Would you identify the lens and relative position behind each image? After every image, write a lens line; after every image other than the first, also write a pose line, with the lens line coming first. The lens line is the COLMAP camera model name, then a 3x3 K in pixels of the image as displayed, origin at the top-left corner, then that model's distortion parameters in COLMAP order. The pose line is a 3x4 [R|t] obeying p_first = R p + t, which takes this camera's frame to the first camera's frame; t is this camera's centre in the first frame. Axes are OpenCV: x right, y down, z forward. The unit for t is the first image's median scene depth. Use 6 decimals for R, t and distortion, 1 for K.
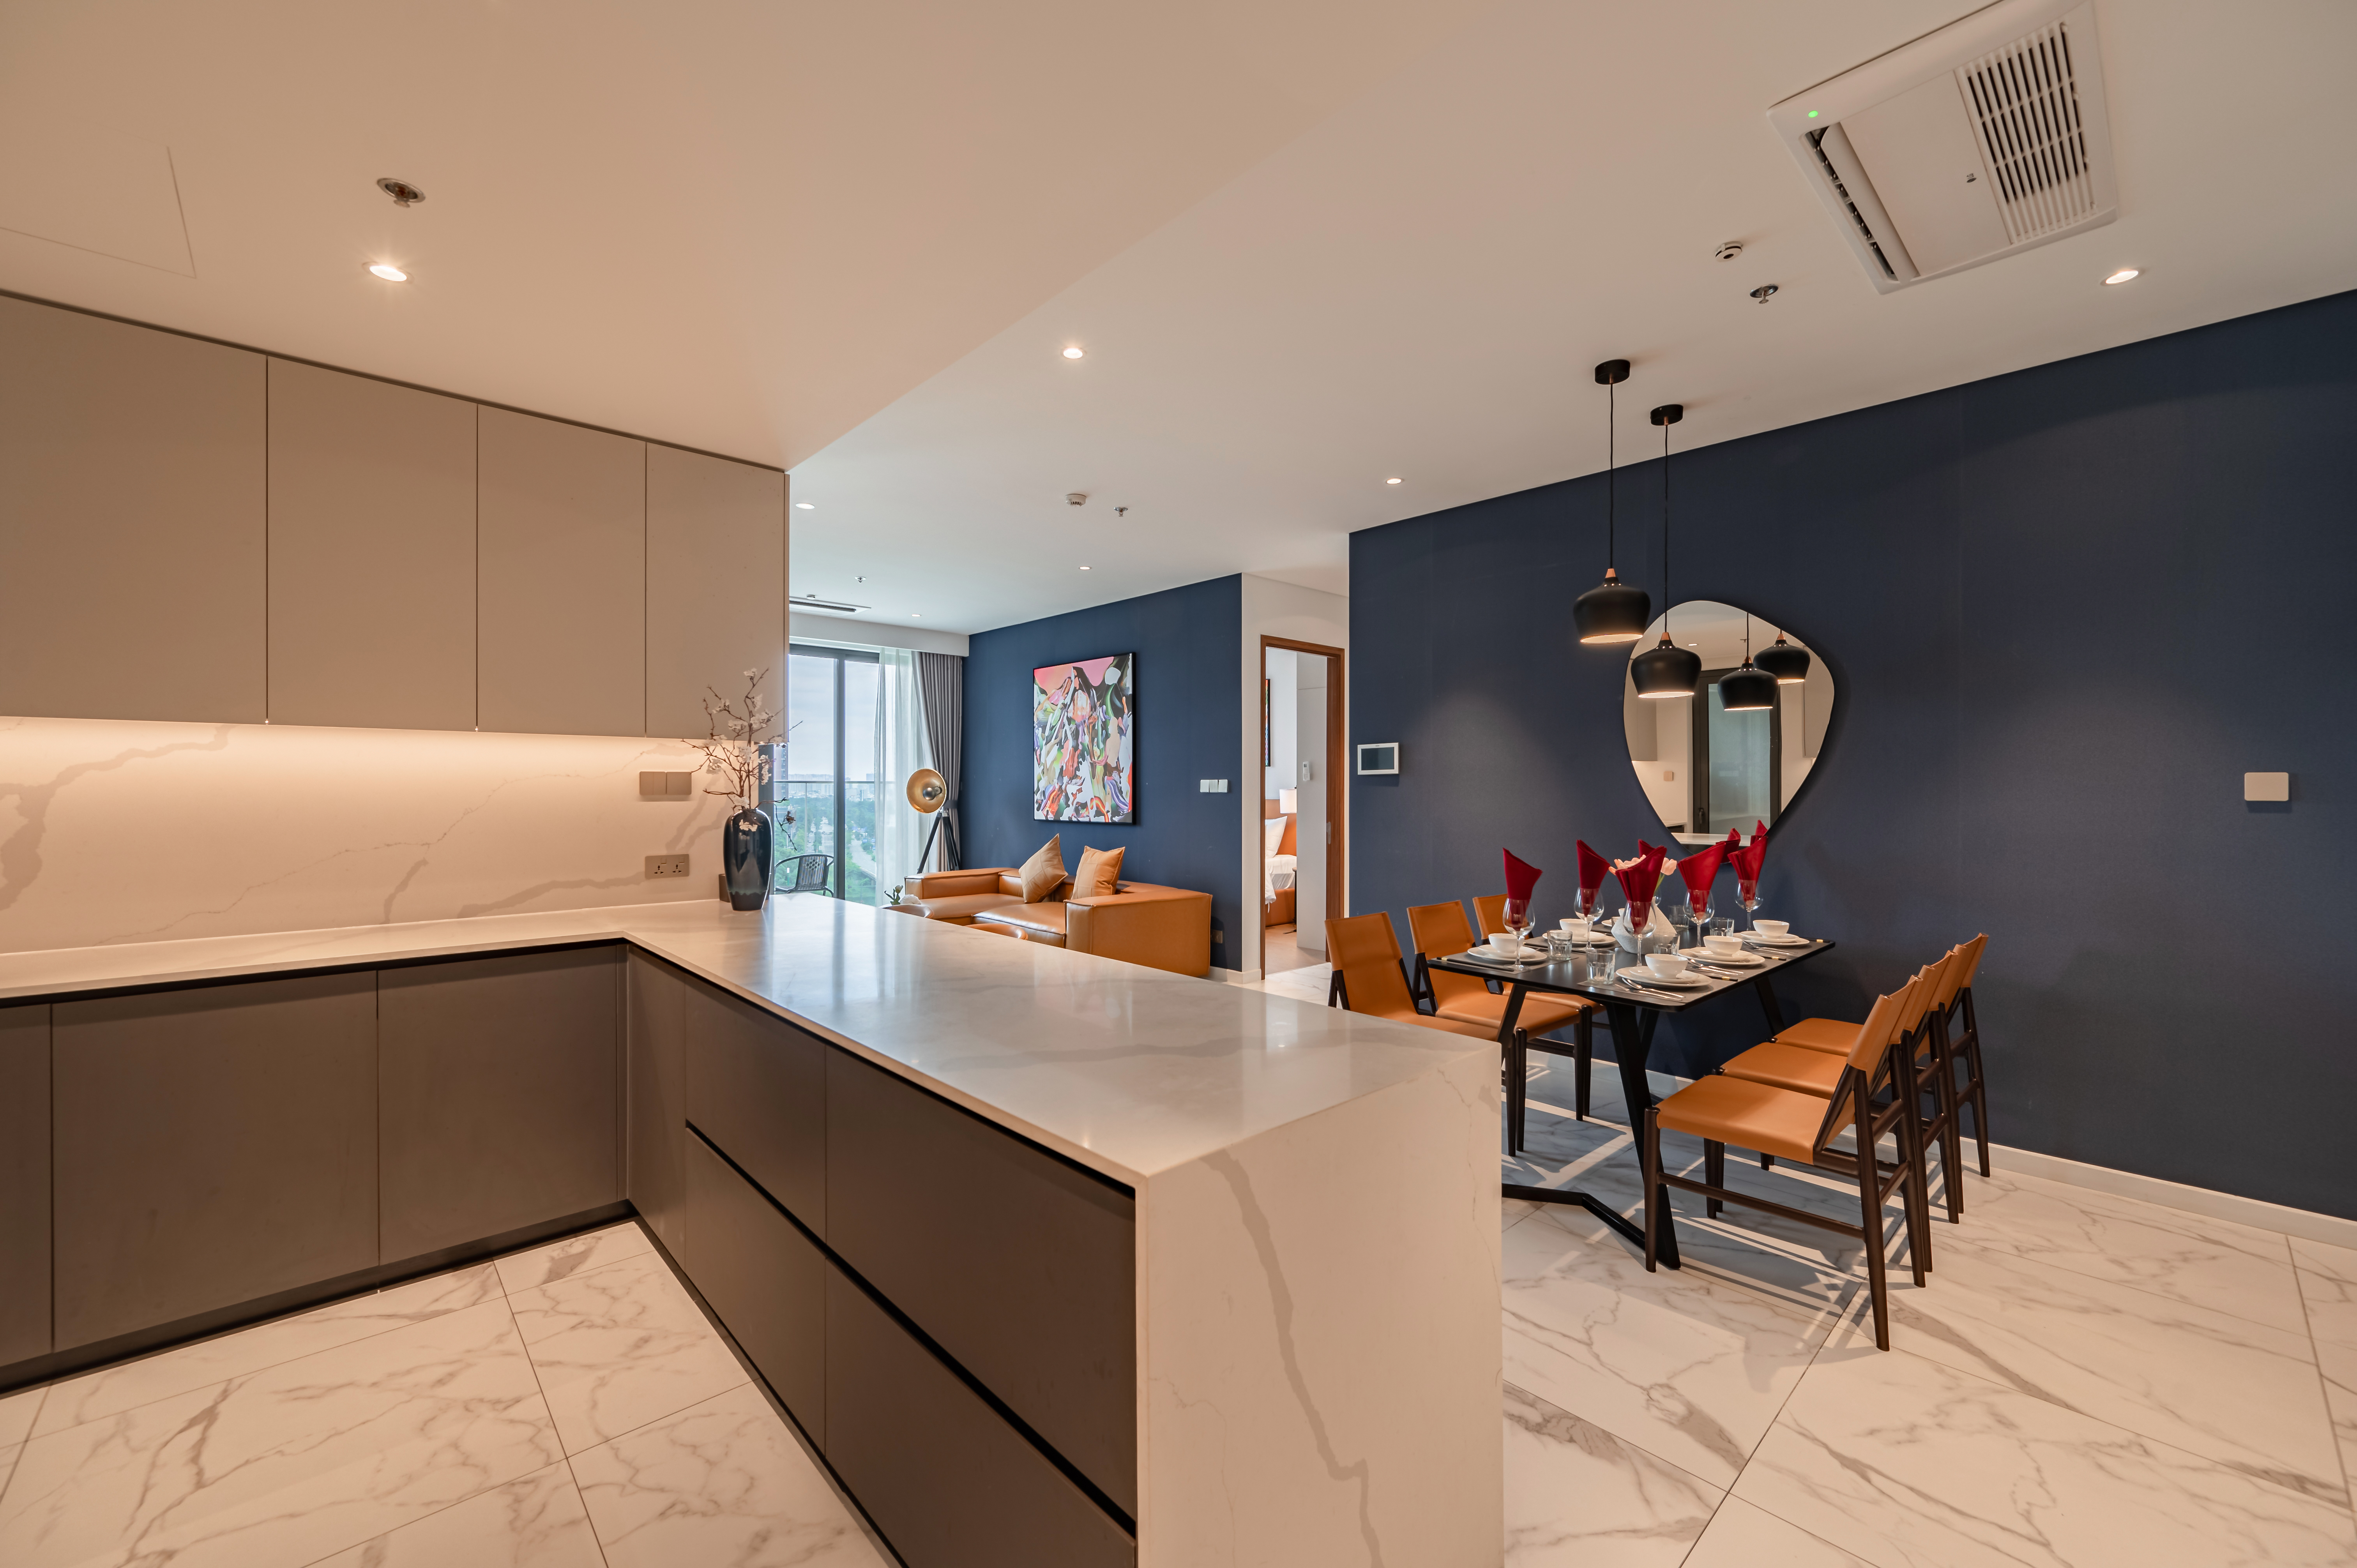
lens RADIAL K [[934.4, 0, 1178.5], [0, 934.4, 784.0], [0, 0, 1]] dist [-0.001842, -0.000248]
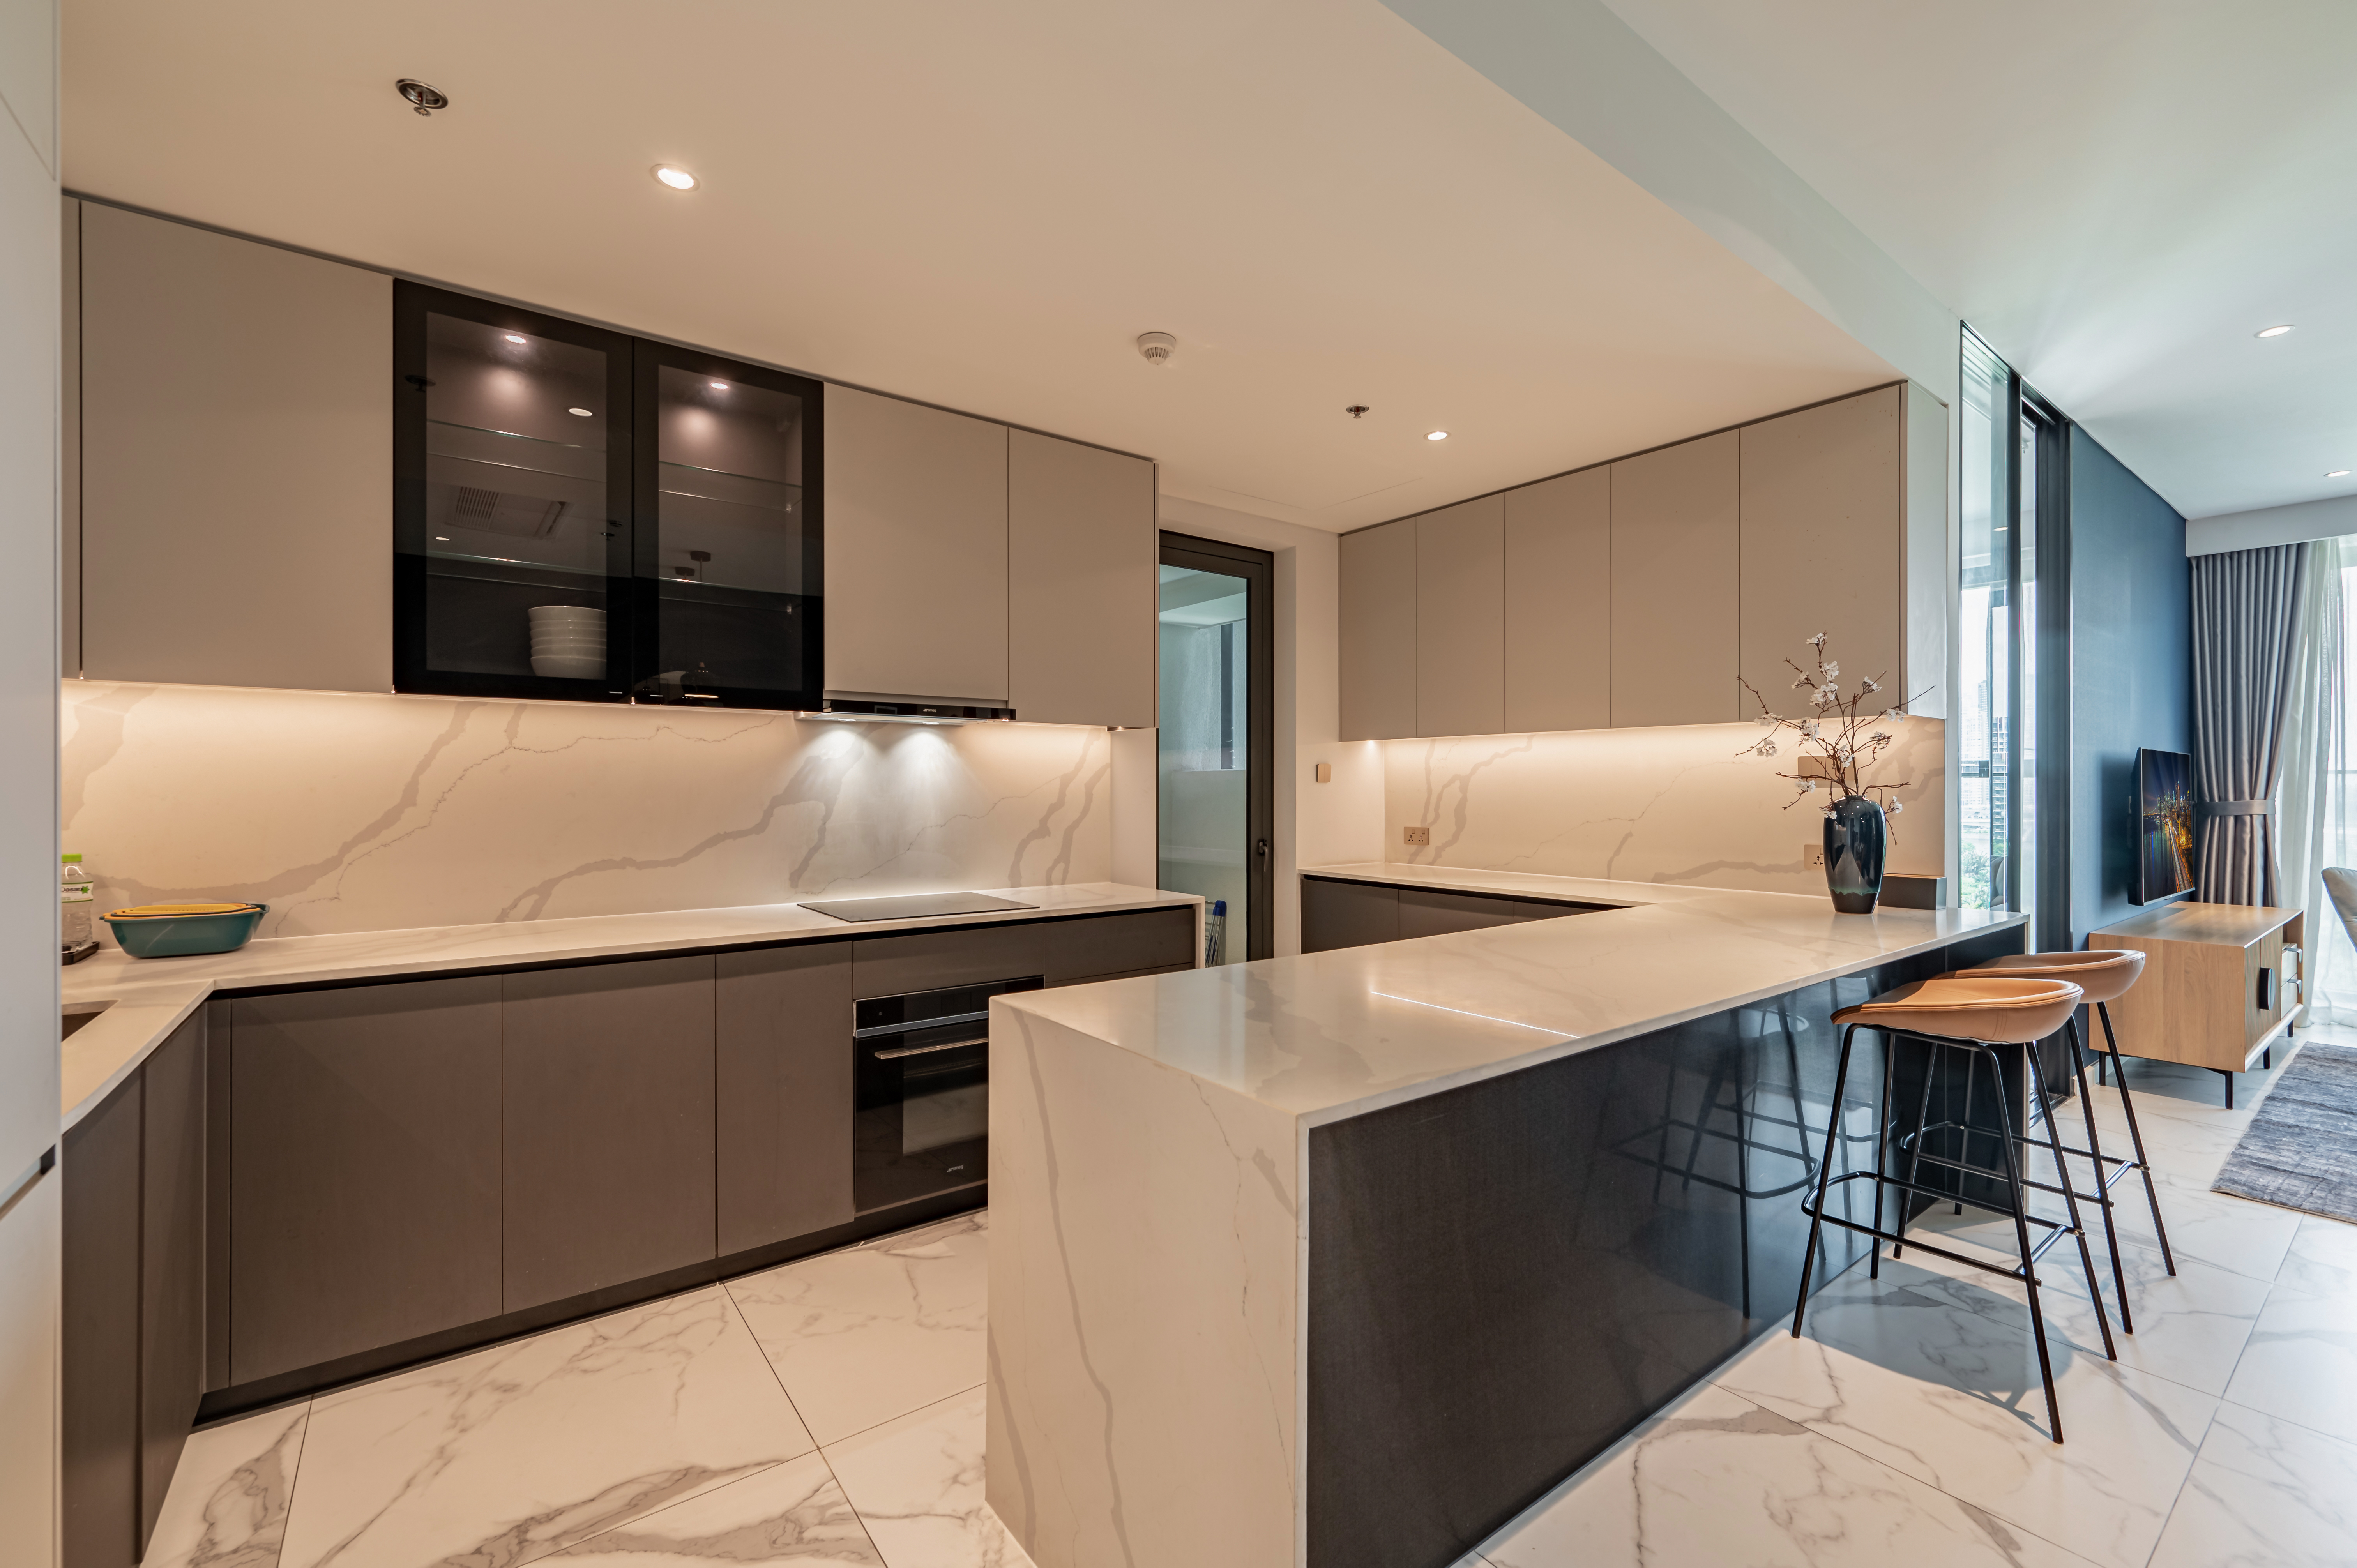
lens RADIAL K [[1000.9, 0, 1178.5], [0, 1000.9, 784.0], [0, 0, 1]] dist [-0.000048, -0.000527]
pose [[-0.101484, -0.002920, -0.994833, 0.547353], [0.002584, 0.999992, -0.003199, 0.017535], [0.994834, -0.002895, -0.101476, 0.496403]]
